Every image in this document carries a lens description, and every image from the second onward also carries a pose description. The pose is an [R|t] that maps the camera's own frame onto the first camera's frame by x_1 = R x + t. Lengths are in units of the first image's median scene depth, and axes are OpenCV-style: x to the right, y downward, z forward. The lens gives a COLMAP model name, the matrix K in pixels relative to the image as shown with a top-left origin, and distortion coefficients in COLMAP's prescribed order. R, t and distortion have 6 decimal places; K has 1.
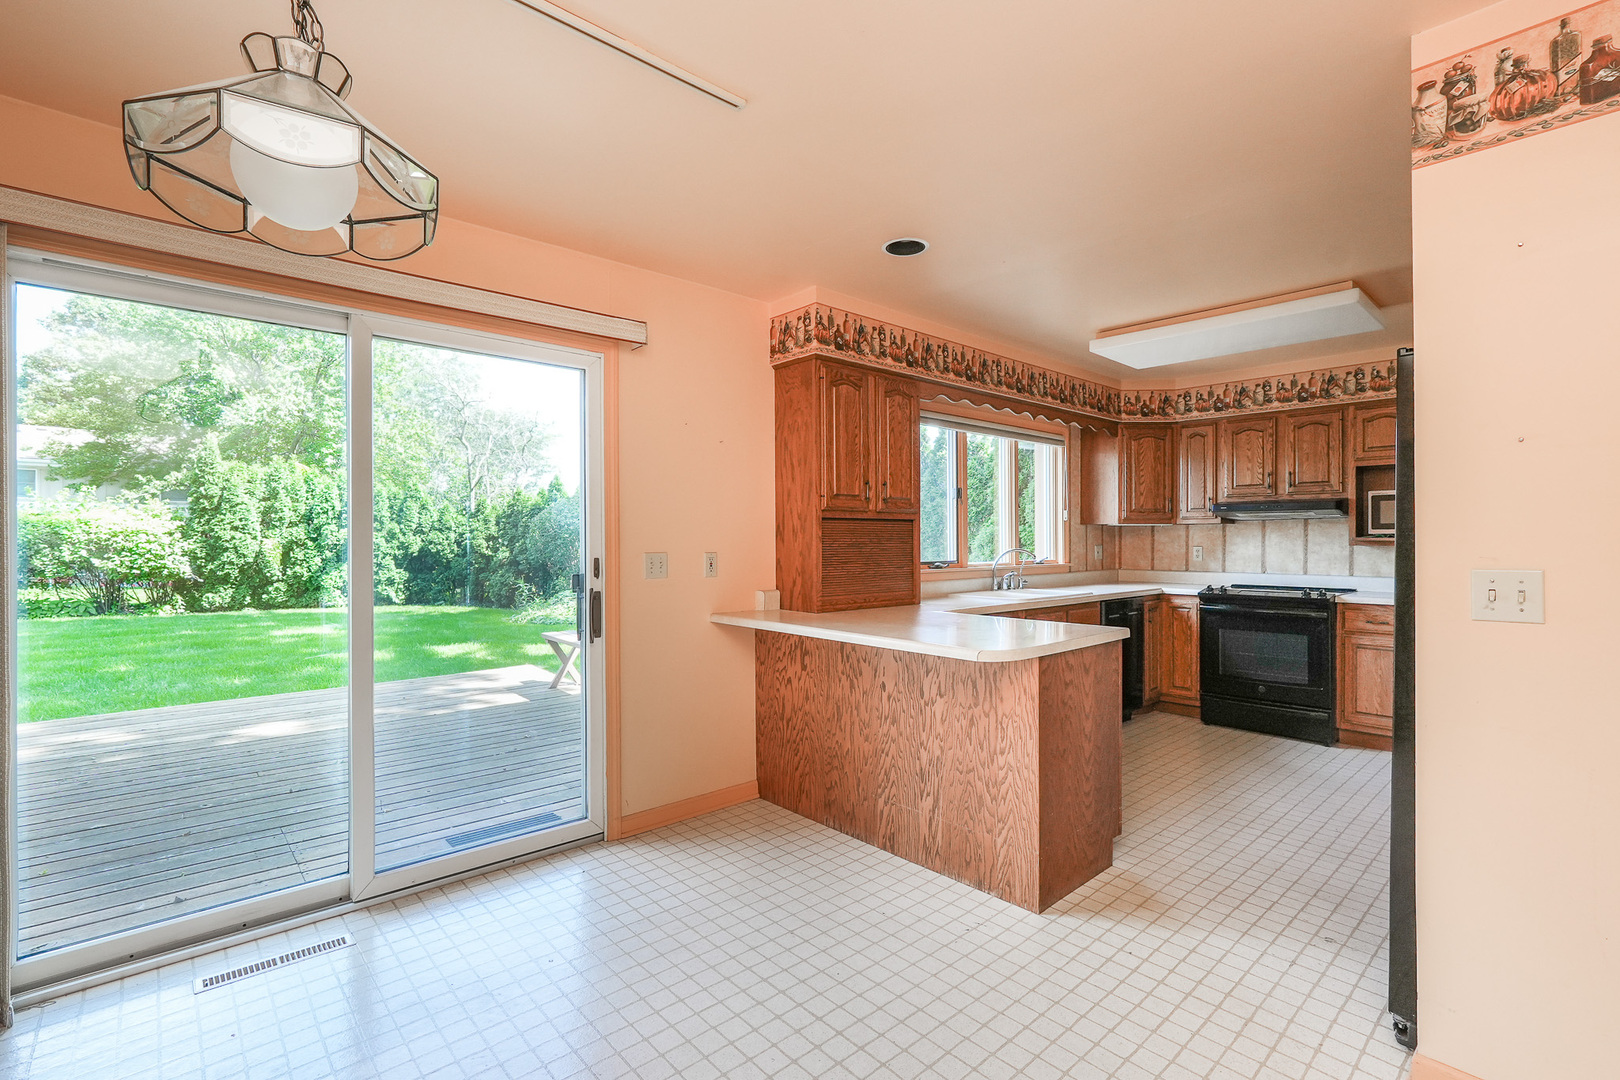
lens RADIAL K [[738.2, 0, 806.3], [0, 738.2, 539.8], [0, 0, 1]] dist [-0.022853, 0.011532]
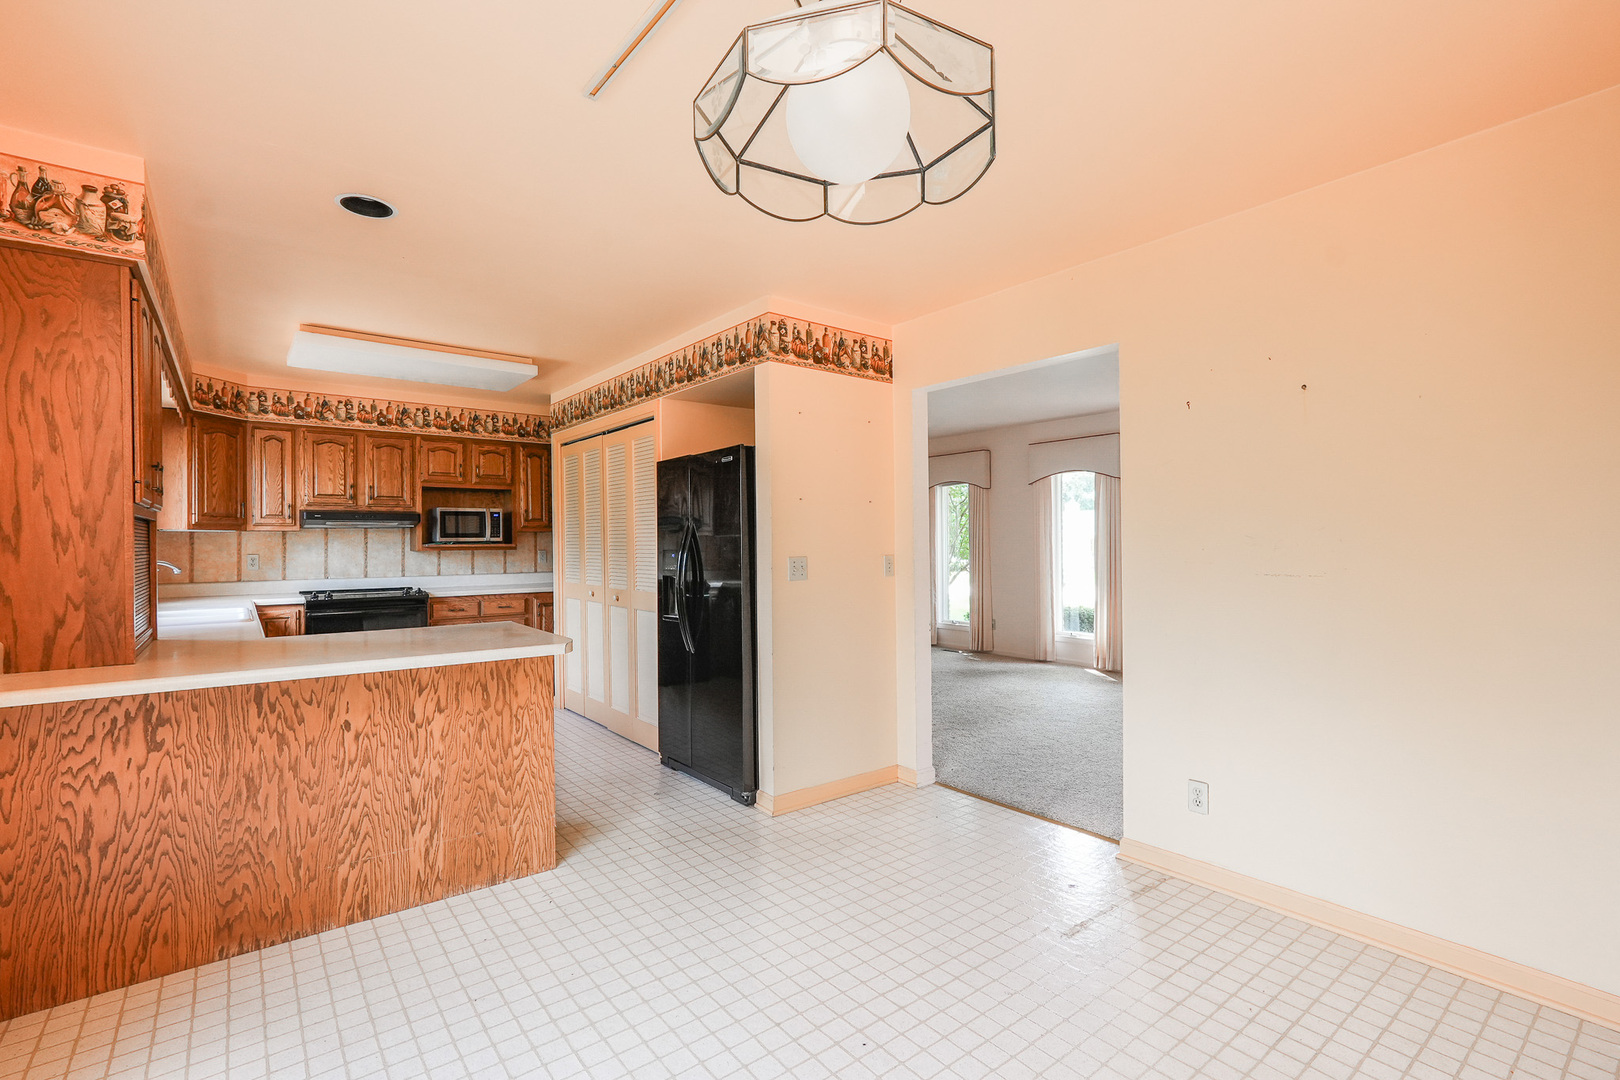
lens RADIAL K [[738.2, 0, 806.3], [0, 738.2, 539.8], [0, 0, 1]] dist [-0.022853, 0.011532]
pose [[0.069127, 0.003319, 0.997602, -0.432536], [0.007985, 0.999961, -0.003880, -0.000961], [-0.997576, 0.008234, 0.069097, 0.274988]]
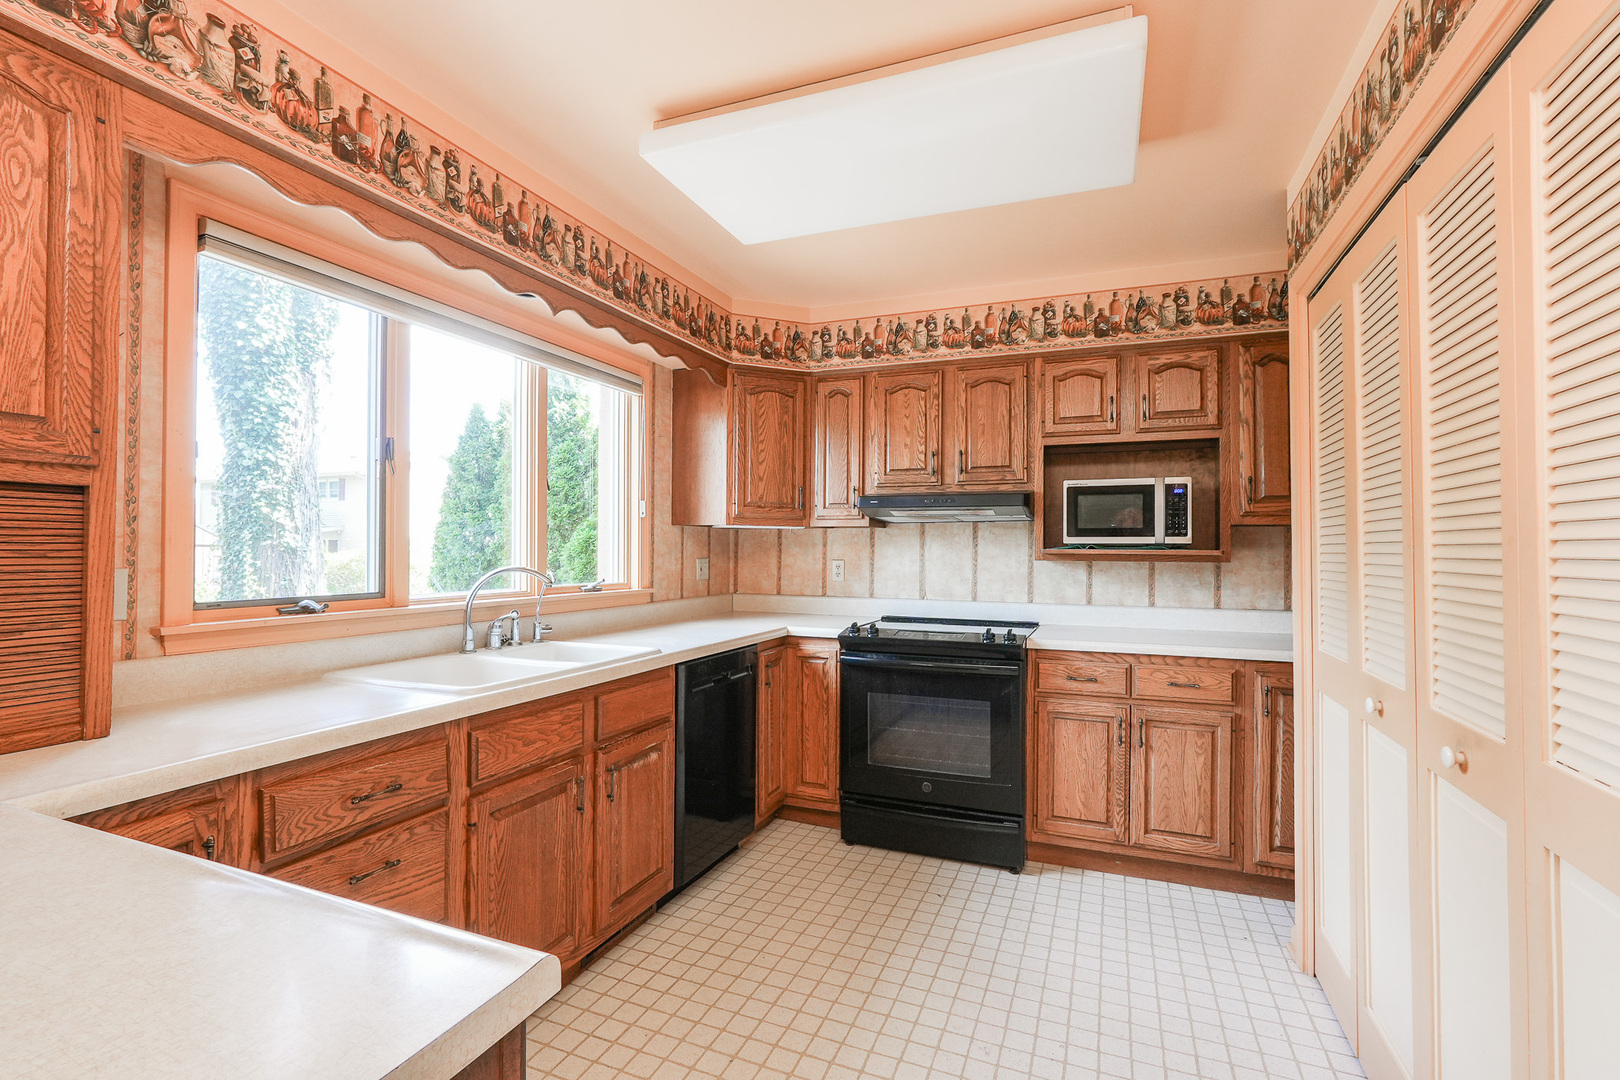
lens RADIAL K [[738.2, 0, 806.3], [0, 738.2, 539.8], [0, 0, 1]] dist [-0.022853, 0.011532]
pose [[0.902676, 0.012307, 0.430144, 0.254780], [-0.006912, 0.999877, -0.014101, -0.000242], [-0.430265, 0.009756, 0.902650, 0.474665]]
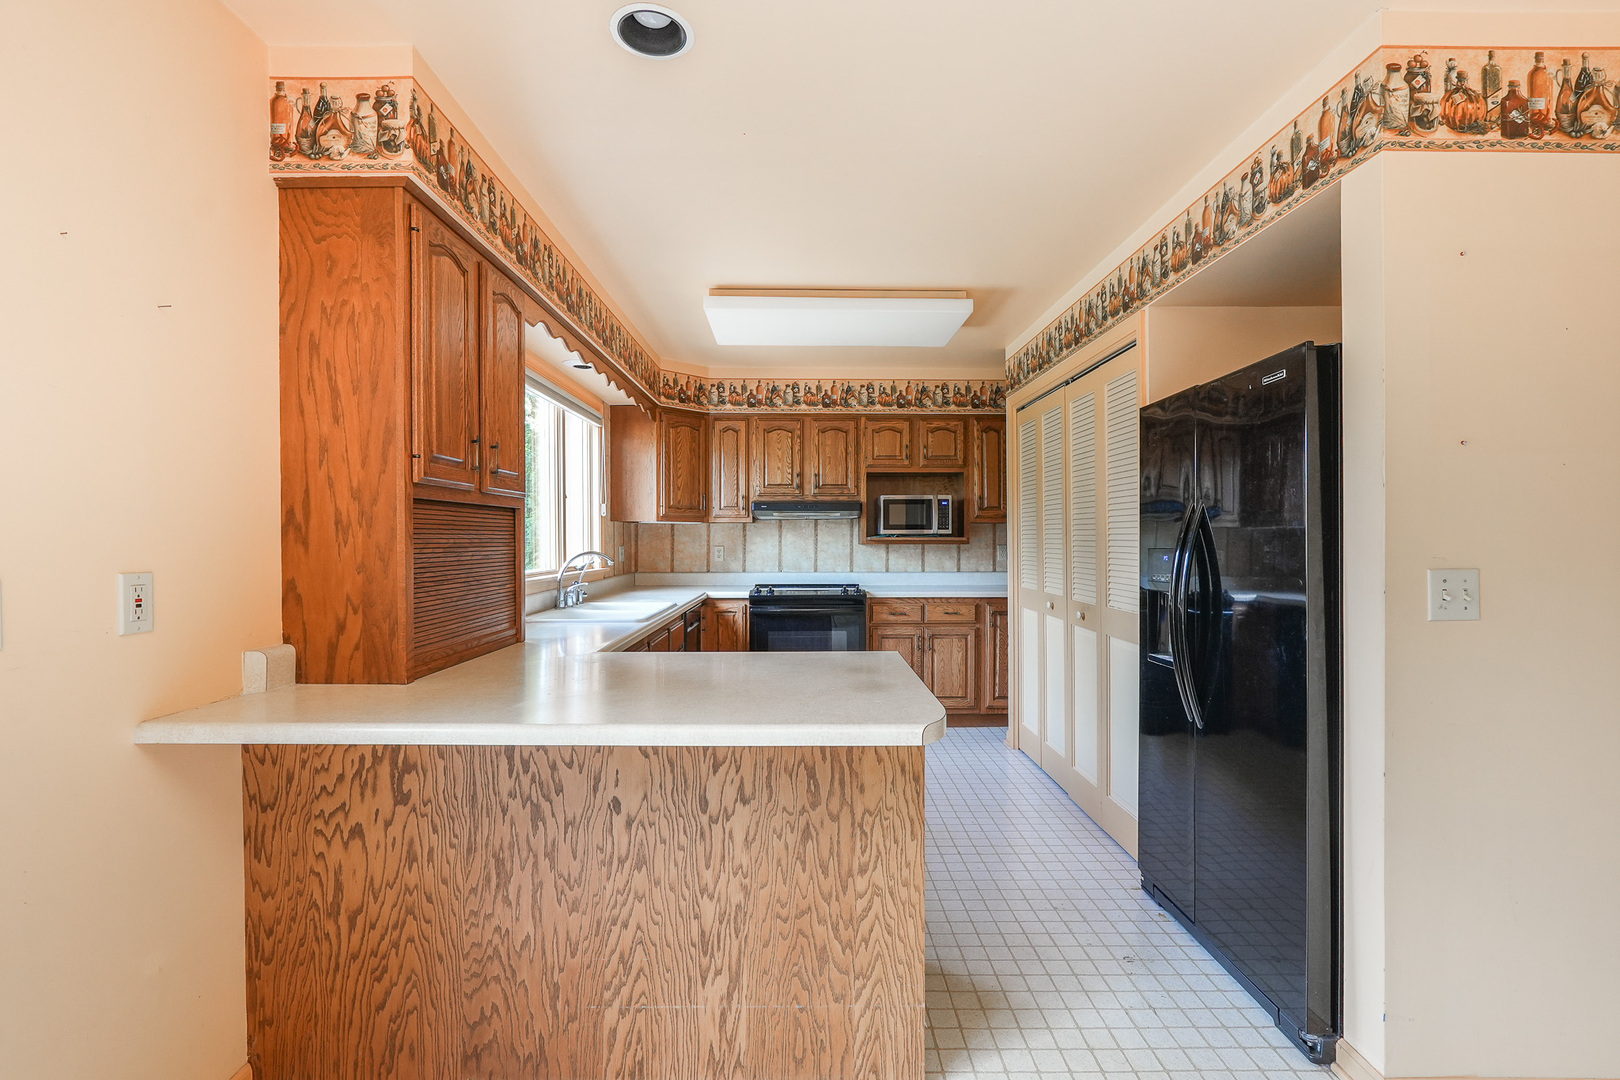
lens RADIAL K [[738.2, 0, 806.3], [0, 738.2, 539.8], [0, 0, 1]] dist [-0.022853, 0.011532]
pose [[0.662982, -0.001828, 0.748633, -0.136687], [0.001056, 0.999998, 0.001506, -0.000860], [-0.748635, -0.000208, 0.662983, 0.336682]]
